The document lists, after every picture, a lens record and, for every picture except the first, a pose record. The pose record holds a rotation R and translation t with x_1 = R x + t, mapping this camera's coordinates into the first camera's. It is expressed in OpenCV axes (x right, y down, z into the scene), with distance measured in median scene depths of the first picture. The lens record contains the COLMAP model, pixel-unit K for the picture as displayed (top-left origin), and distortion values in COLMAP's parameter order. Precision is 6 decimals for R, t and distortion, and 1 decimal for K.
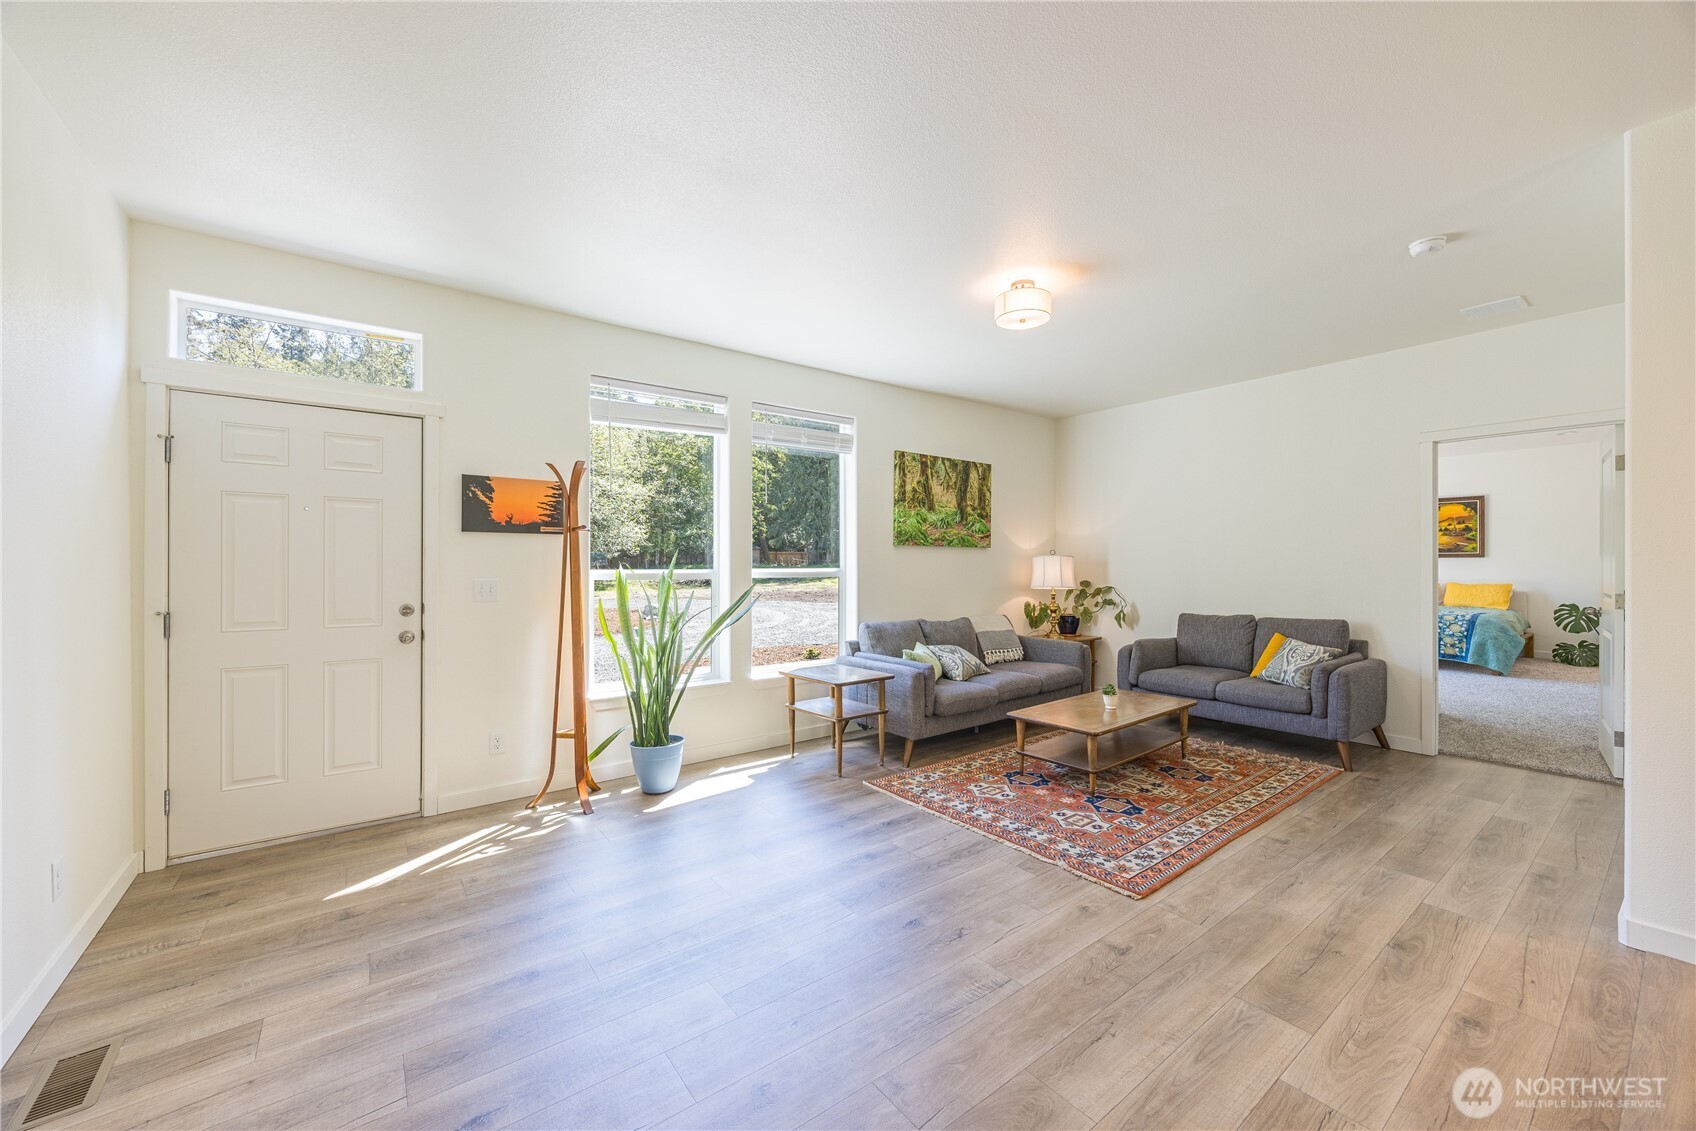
lens RADIAL K [[651.7, 0, 850.2], [0, 651.7, 561.1], [0, 0, 1]] dist [-0.001776, -0.000554]
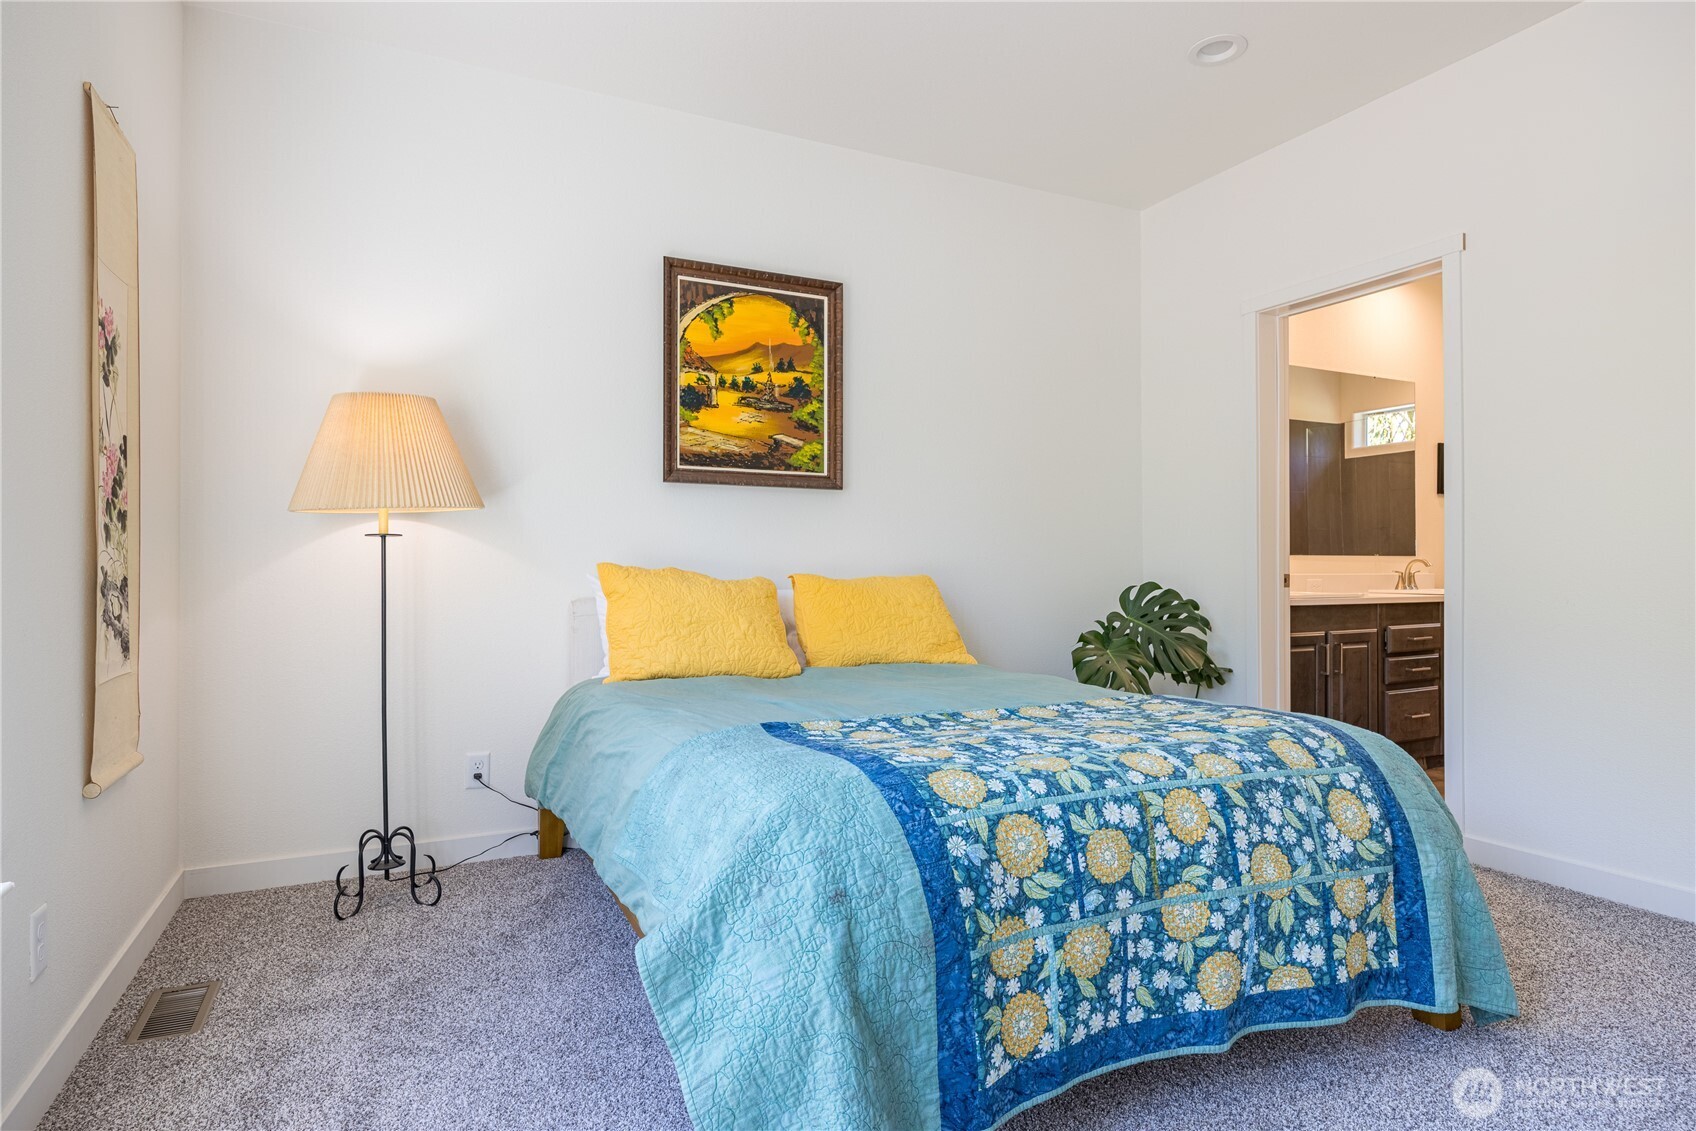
lens RADIAL K [[926.0, 0, 851.8], [0, 926.0, 560.2], [0, 0, 1]] dist [0.002002, -0.001351]
pose [[0.190086, 0.013463, 0.981675, 0.630164], [0.002721, 0.999895, -0.014240, 0.036841], [-0.981764, 0.005378, 0.190029, 1.031201]]
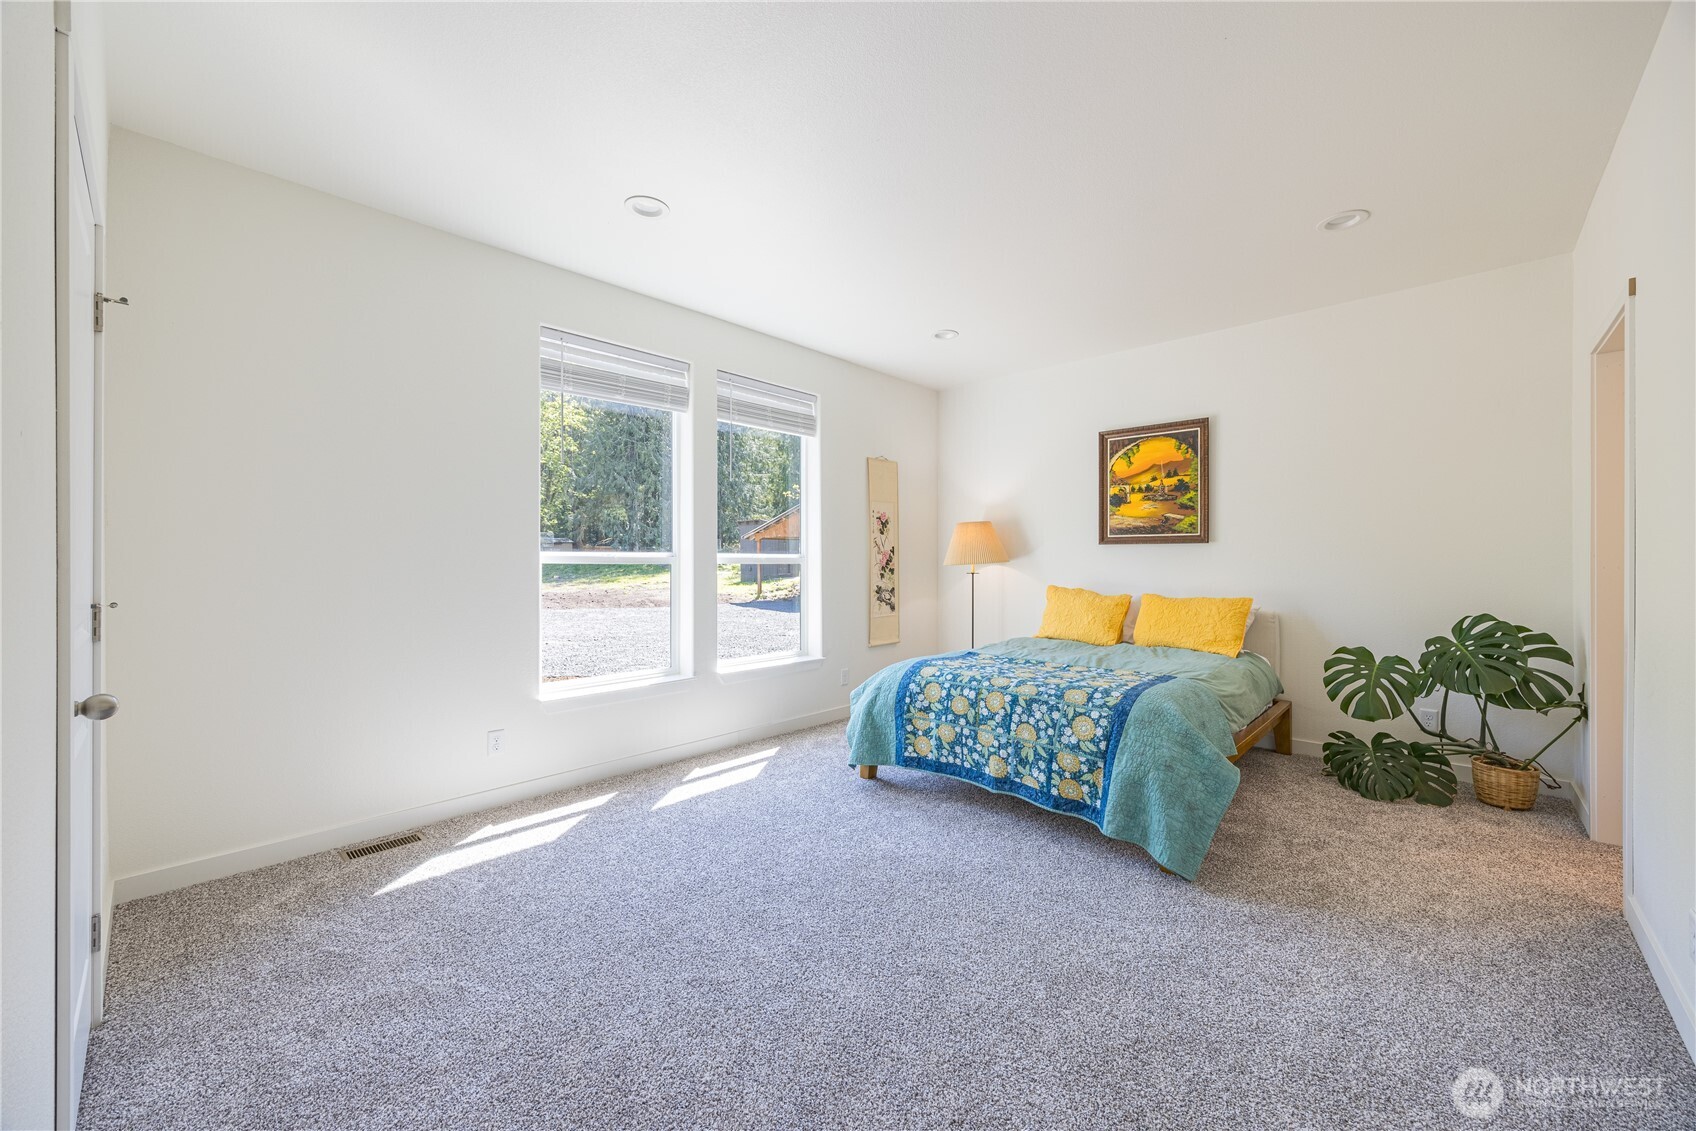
lens RADIAL K [[651.7, 0, 850.2], [0, 651.7, 561.1], [0, 0, 1]] dist [-0.001776, -0.000554]
pose [[0.985820, 0.001834, 0.167794, 0.704616], [-0.001949, 0.999998, 0.000518, 0.009294], [-0.167793, -0.000837, 0.985822, 0.630751]]
